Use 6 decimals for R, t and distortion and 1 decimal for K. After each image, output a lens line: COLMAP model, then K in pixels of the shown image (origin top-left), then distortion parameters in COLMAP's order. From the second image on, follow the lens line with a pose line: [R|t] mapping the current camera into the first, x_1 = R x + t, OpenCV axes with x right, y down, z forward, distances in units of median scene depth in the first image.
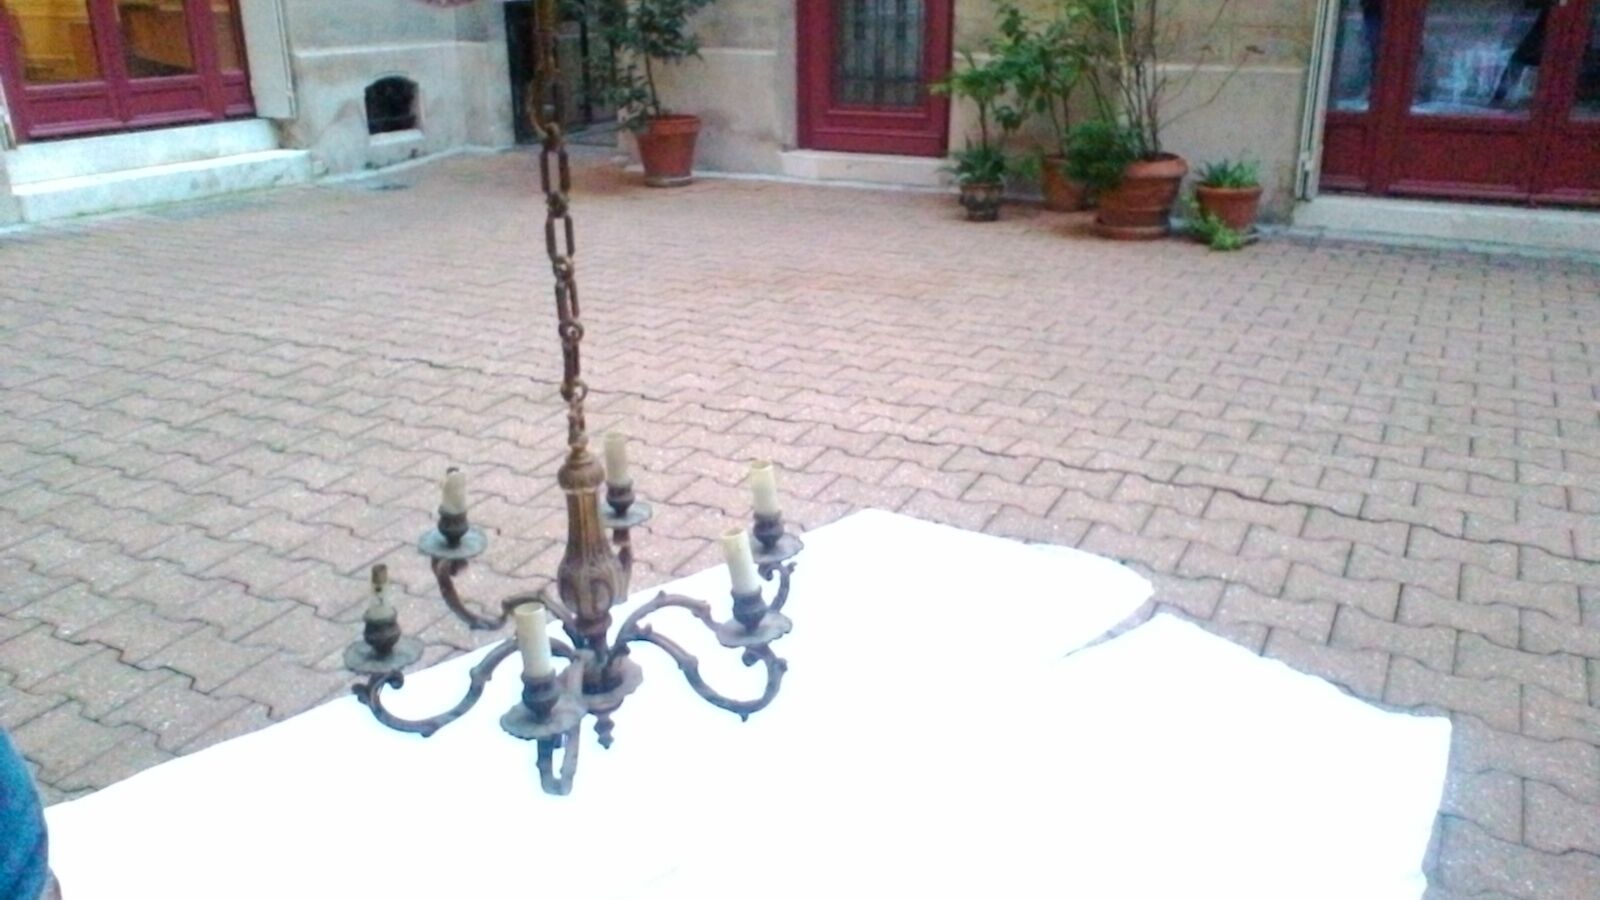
lens RADIAL K [[1258.7, 0, 800.0], [0, 1258.7, 450.0], [0, 0, 1]] dist [-0.007520, -0.022325]
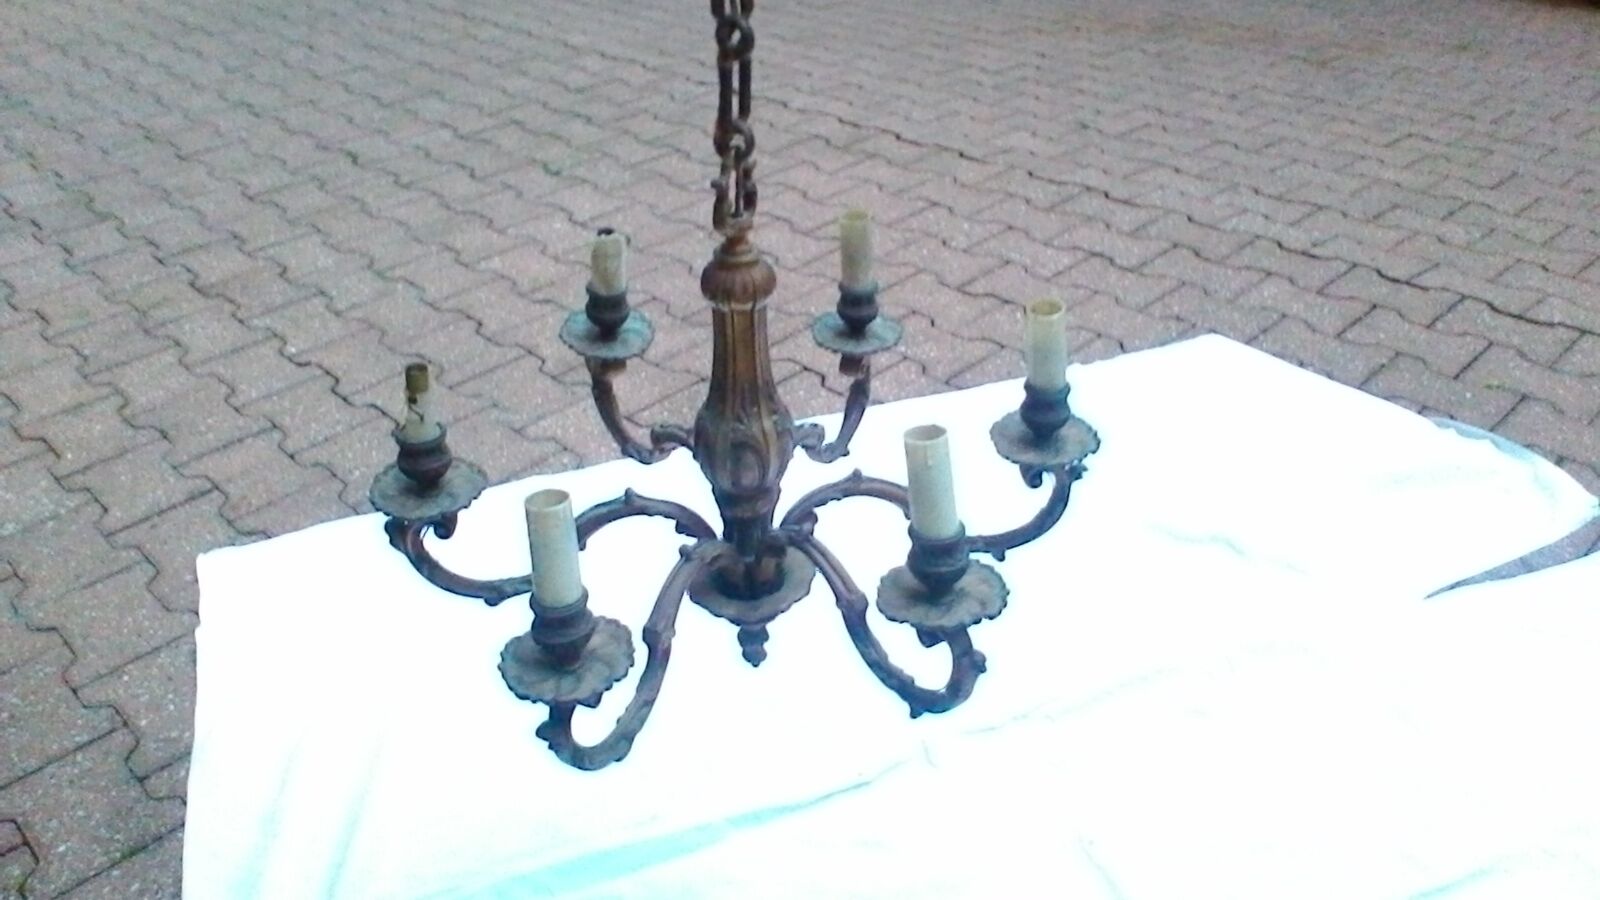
lens RADIAL K [[1258.7, 0, 800.0], [0, 1258.7, 450.0], [0, 0, 1]] dist [-0.007520, -0.022325]
pose [[0.955767, 0.162454, -0.245191, 0.011568], [-0.112301, 0.972029, 0.206272, -0.013297], [0.271843, -0.169613, 0.947277, 0.163279]]
